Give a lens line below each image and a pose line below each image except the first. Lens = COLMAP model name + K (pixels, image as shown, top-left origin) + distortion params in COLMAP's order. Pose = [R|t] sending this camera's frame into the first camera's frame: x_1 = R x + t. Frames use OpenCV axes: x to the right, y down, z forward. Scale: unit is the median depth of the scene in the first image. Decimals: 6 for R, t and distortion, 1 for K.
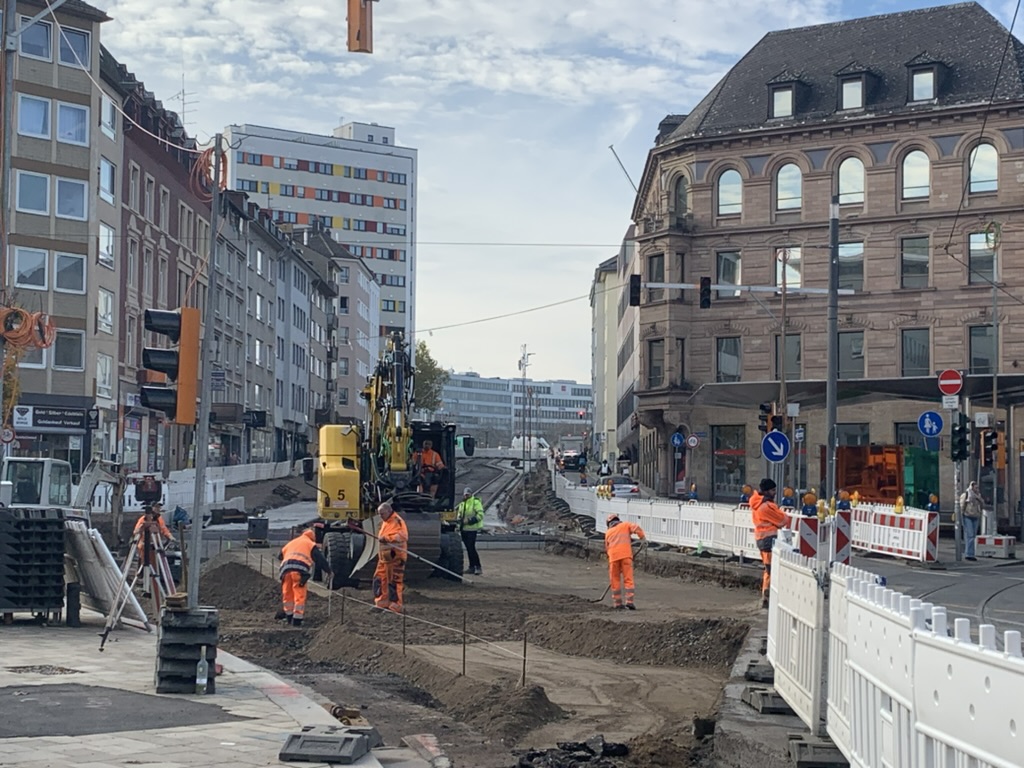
lens RADIAL K [[1749.4, 0, 512.0], [0, 1749.4, 384.0], [0, 0, 1]] dist [0.434168, -2.629820]
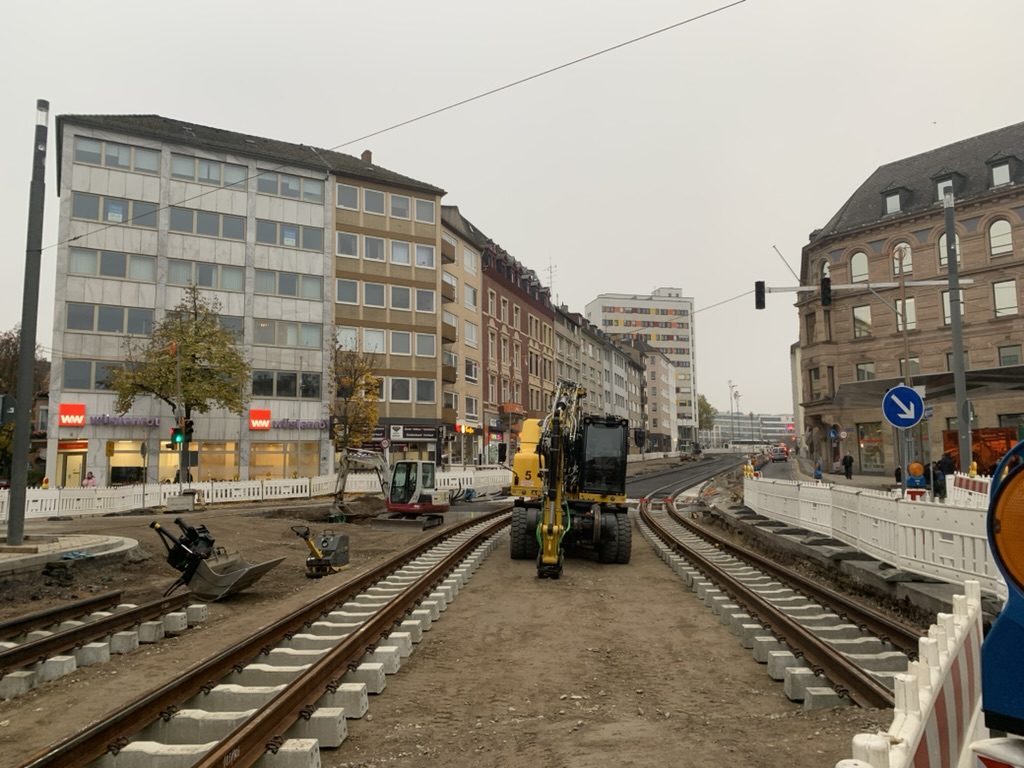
lens RADIAL K [[782.0, 0, 512.0], [0, 782.0, 384.0], [0, 0, 1]] dist [0.068152, -0.092937]
pose [[0.950898, -0.057793, -0.304062, 0.040867], [0.042050, 0.997426, -0.058077, 0.016433], [0.306636, 0.042439, 0.950880, 0.273084]]
